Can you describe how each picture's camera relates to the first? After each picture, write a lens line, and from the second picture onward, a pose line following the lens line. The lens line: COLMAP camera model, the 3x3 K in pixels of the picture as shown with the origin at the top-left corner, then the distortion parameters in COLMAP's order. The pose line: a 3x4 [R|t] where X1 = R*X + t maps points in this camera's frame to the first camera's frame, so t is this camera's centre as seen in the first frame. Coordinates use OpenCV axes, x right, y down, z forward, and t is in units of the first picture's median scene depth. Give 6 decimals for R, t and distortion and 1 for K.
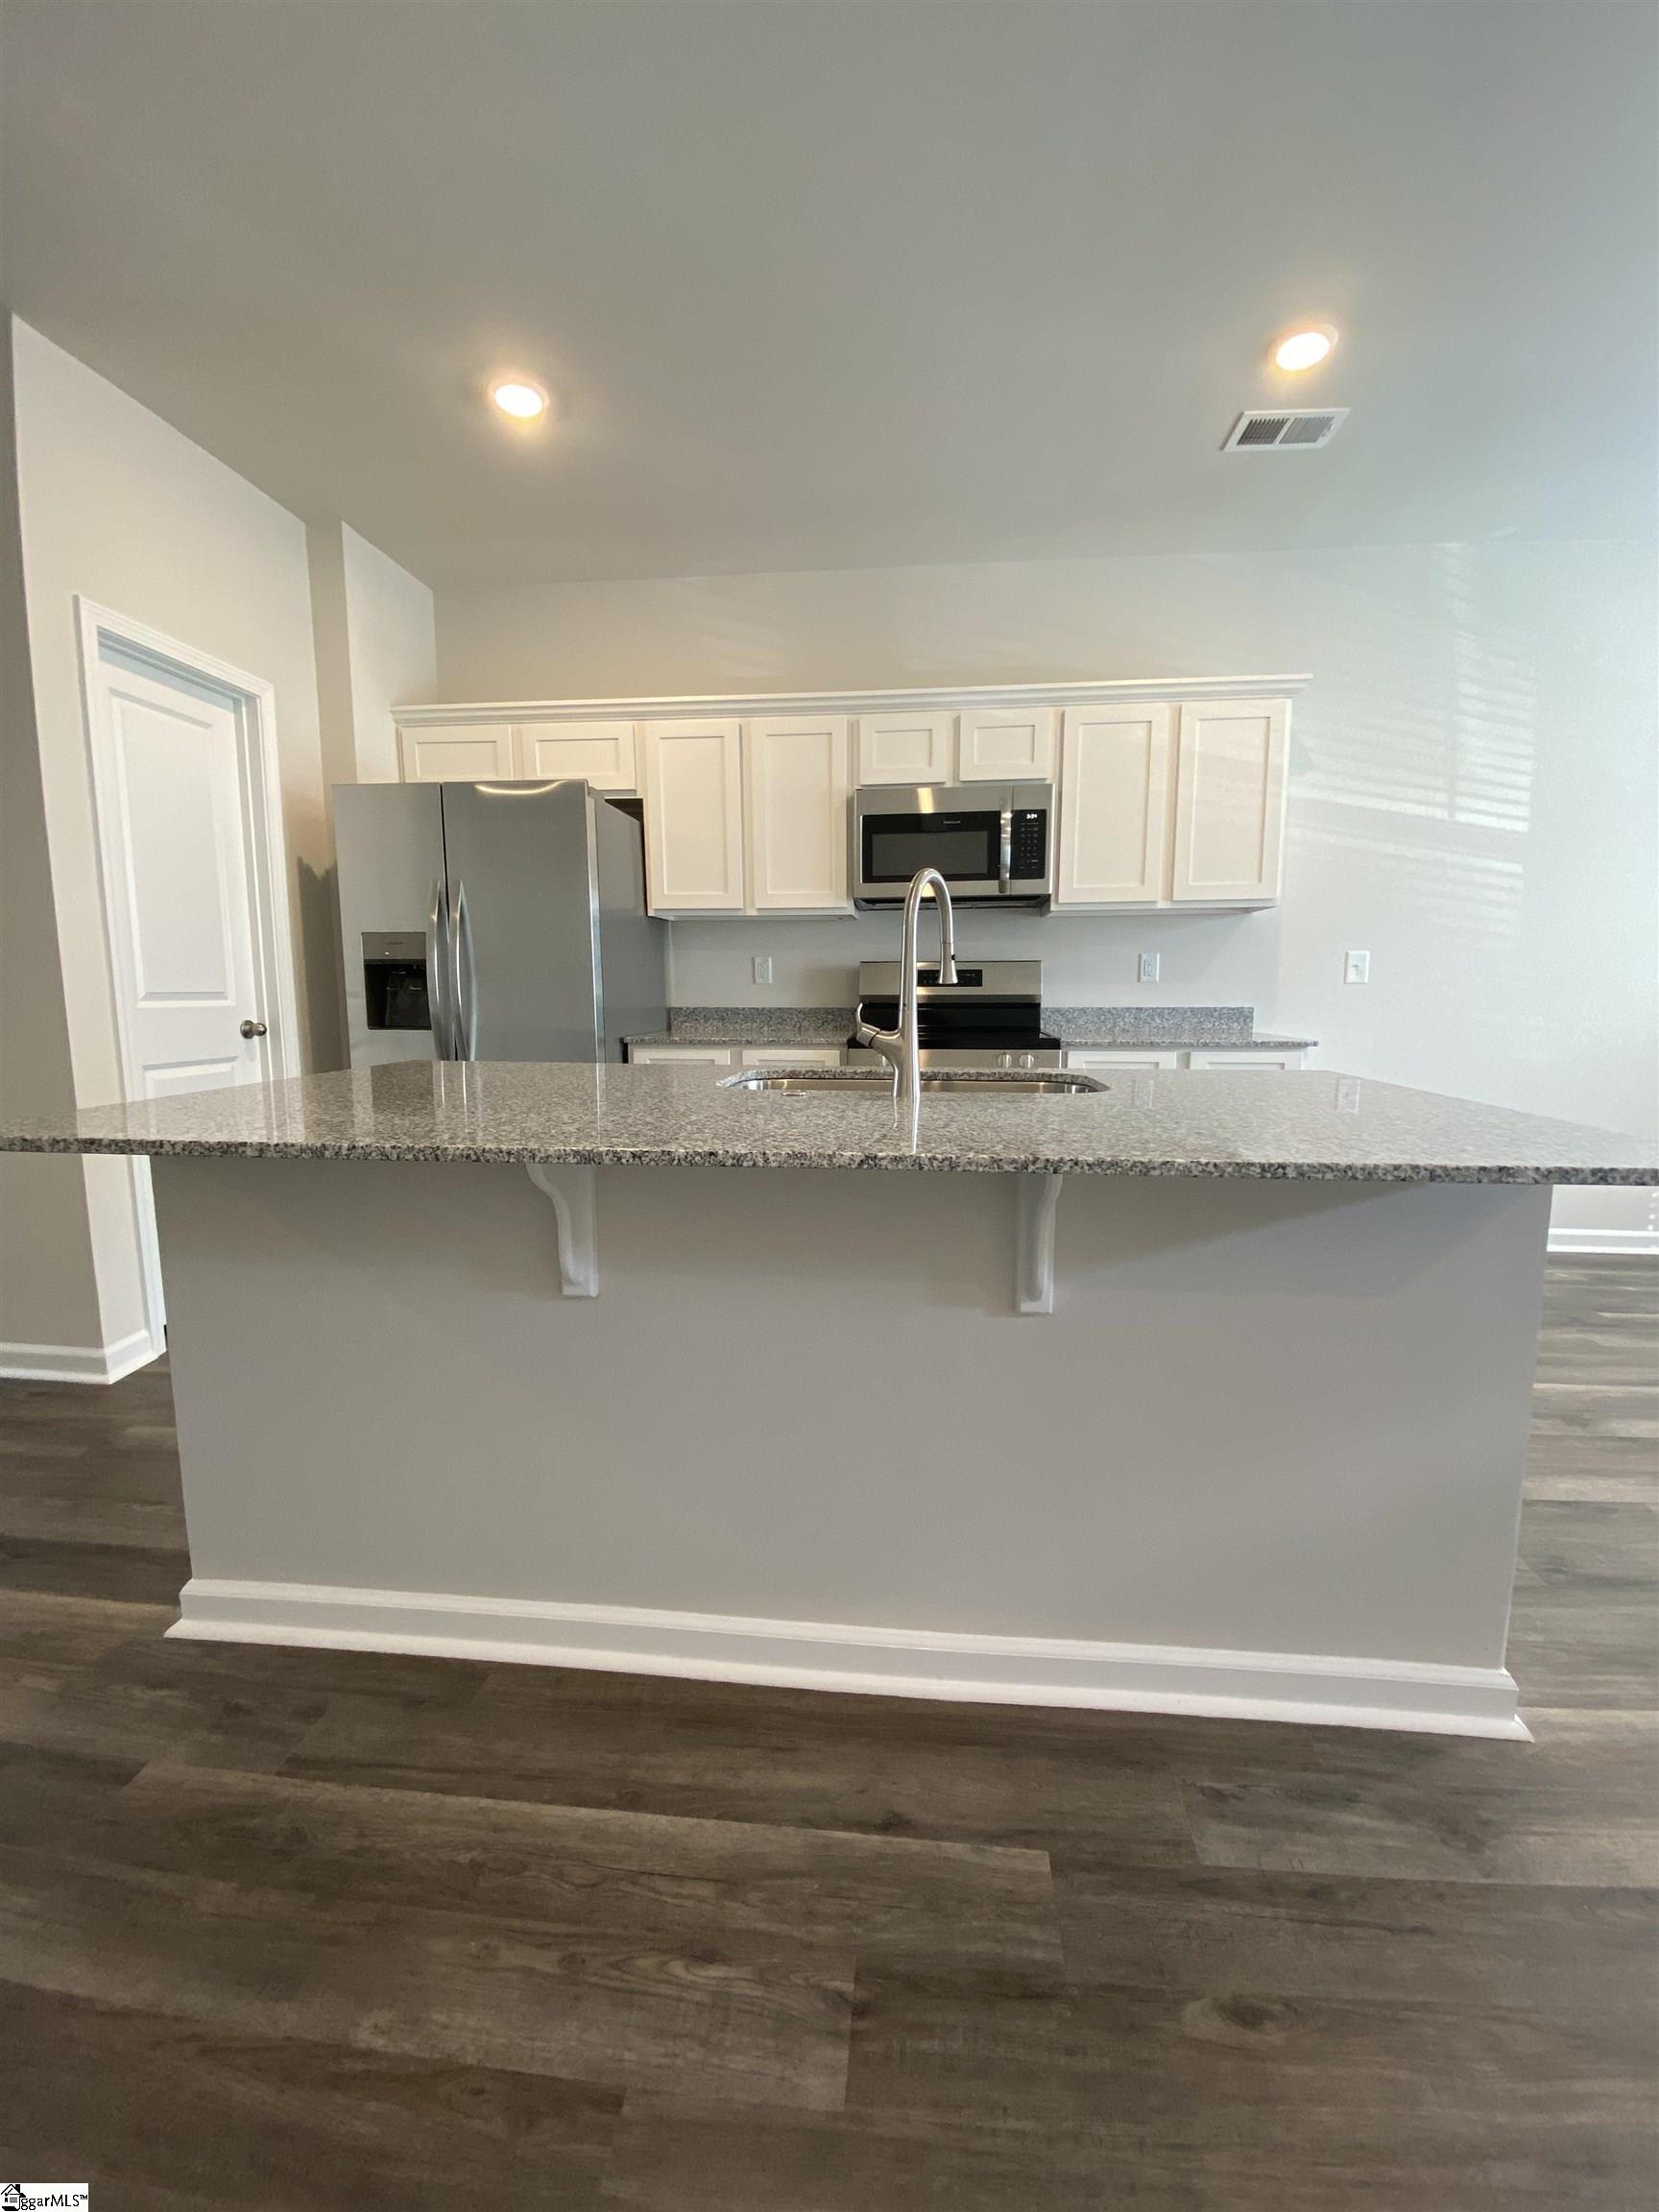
lens RADIAL K [[903.9, 0, 829.5], [0, 903.9, 1106.0], [0, 0, 1]] dist [0.001030, -0.000147]
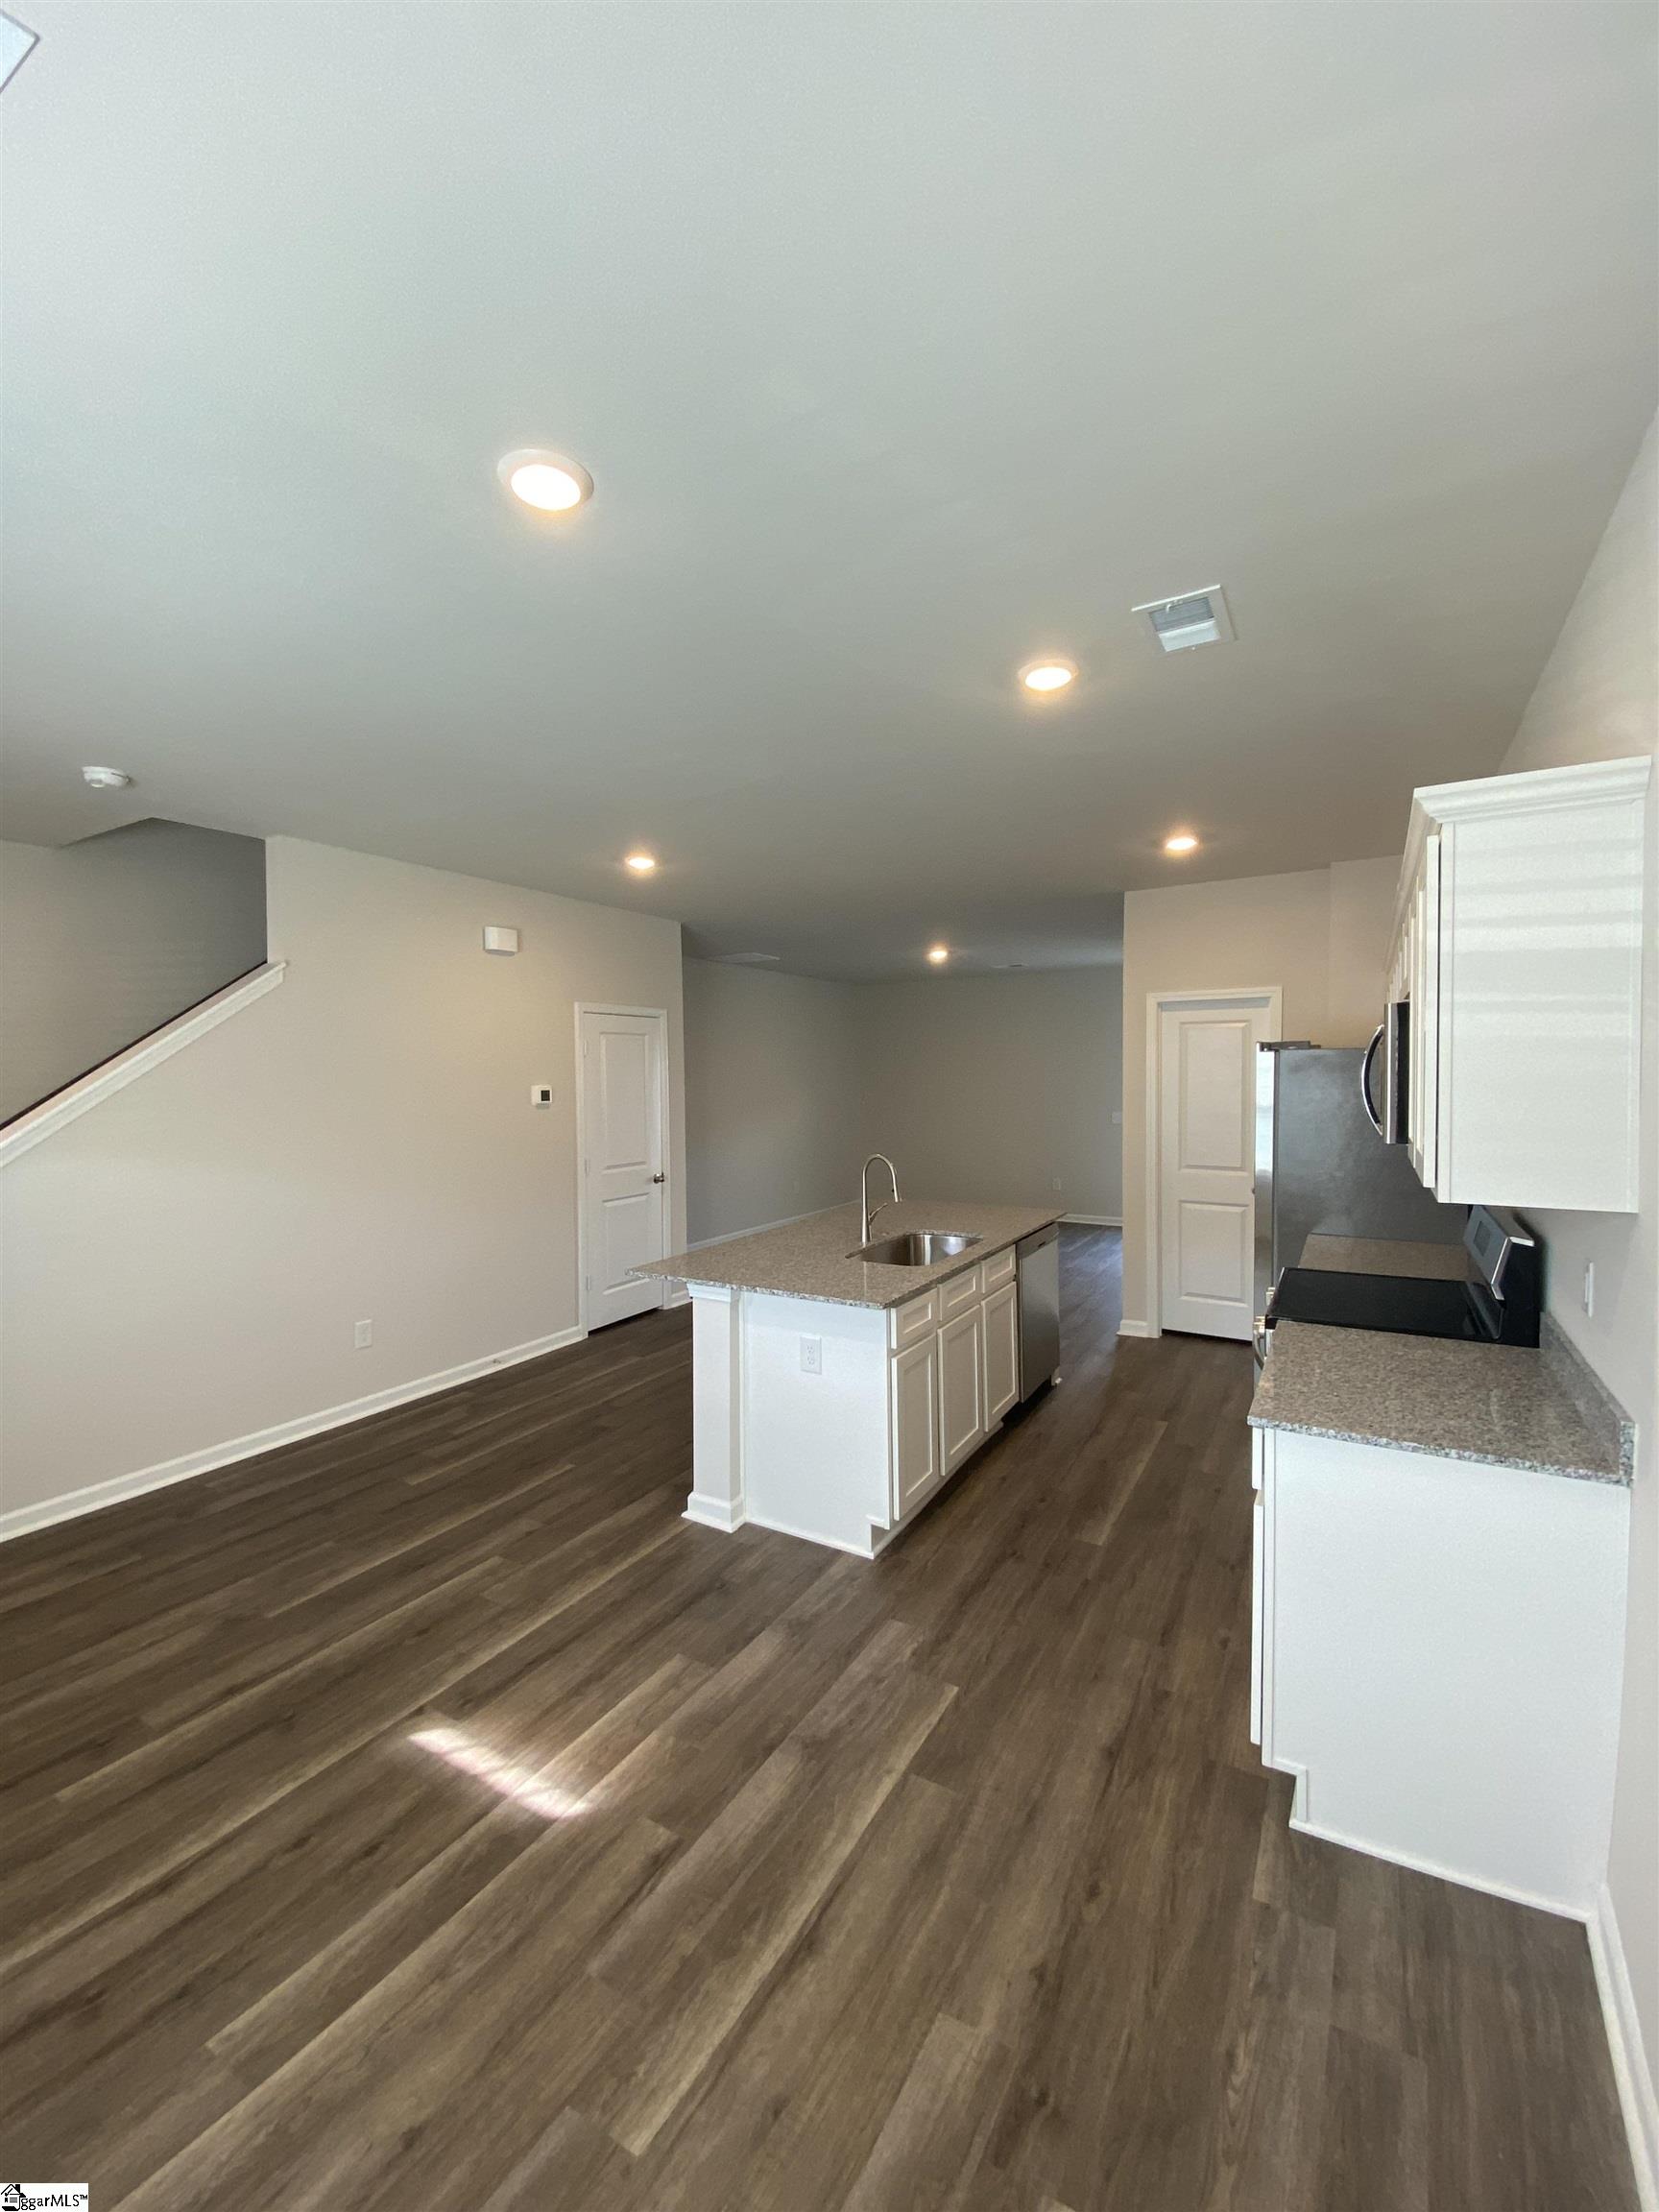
lens RADIAL K [[893.4, 0, 829.5], [0, 893.4, 1106.0], [0, 0, 1]] dist [0.003100, -0.013750]
pose [[-0.411955, 0.043108, -0.910184, 1.081499], [-0.158196, 0.980328, 0.118030, -0.271399], [0.897367, 0.192610, -0.397031, 0.833173]]
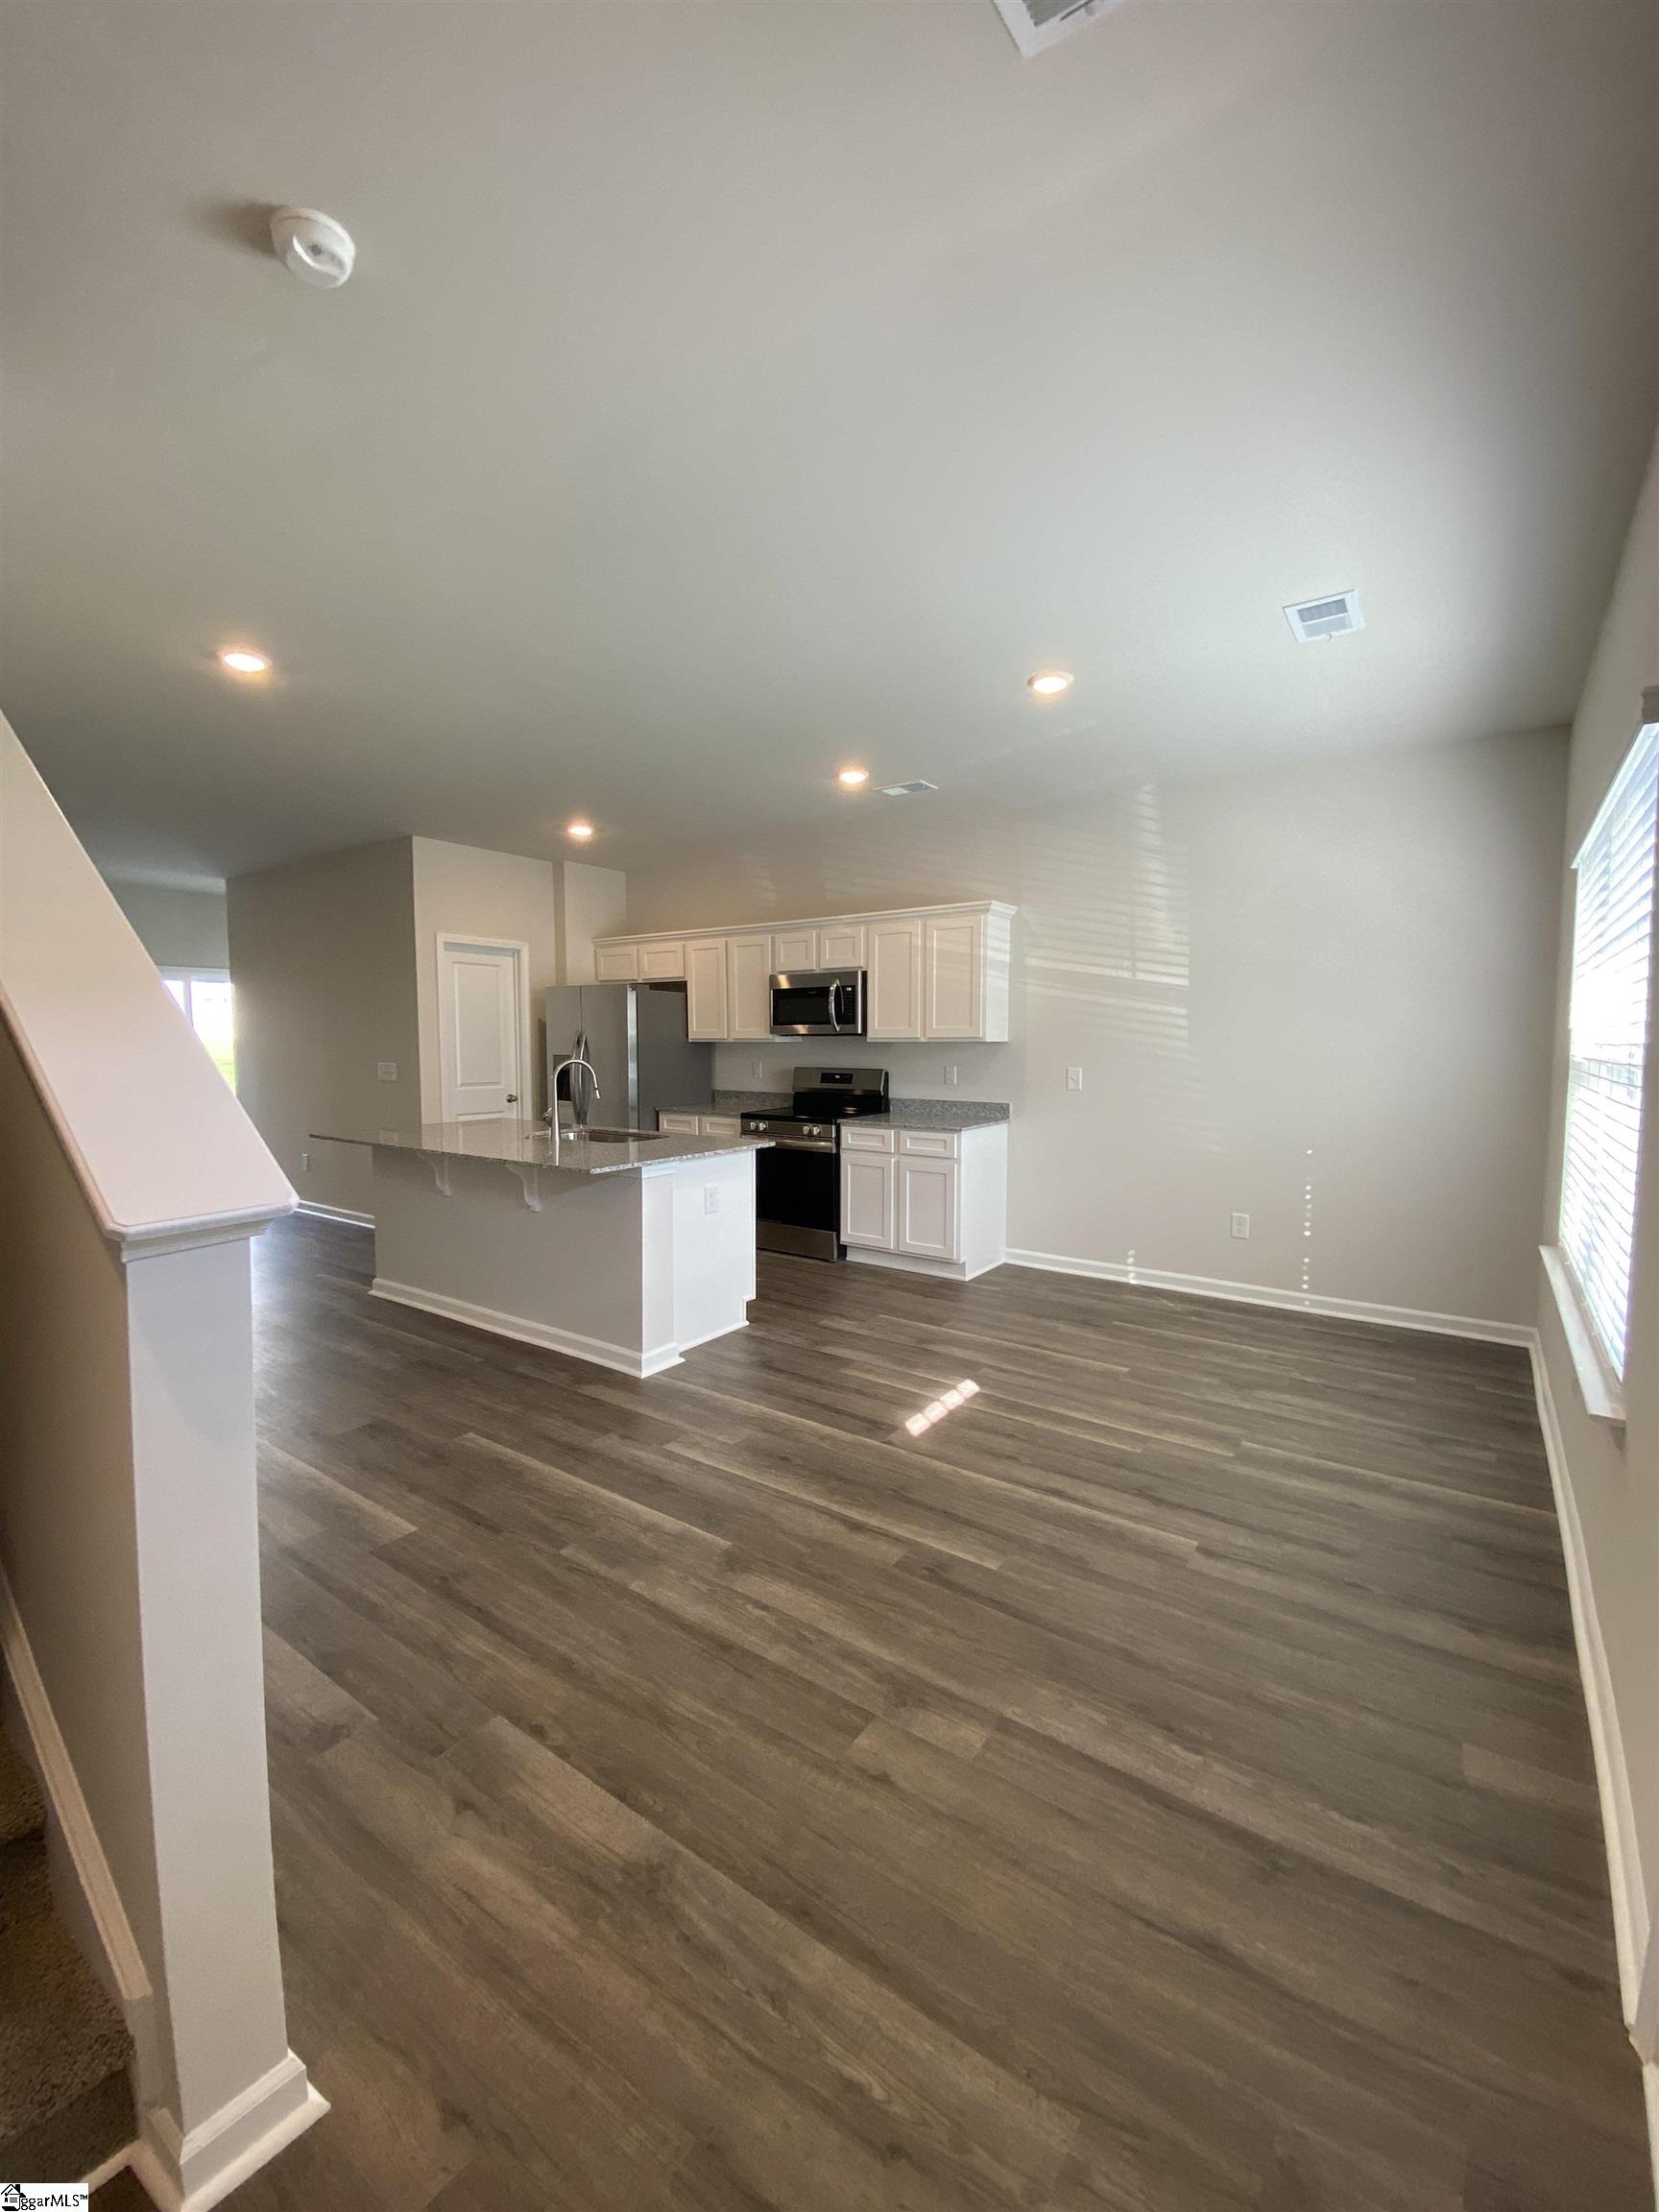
lens RADIAL K [[893.4, 0, 829.5], [0, 893.4, 1106.0], [0, 0, 1]] dist [0.003100, -0.013750]
pose [[0.868879, 0.035591, -0.493743, 0.996220], [-0.090292, 0.992074, -0.087382, 0.046101], [0.486720, 0.120506, 0.865206, -0.421020]]
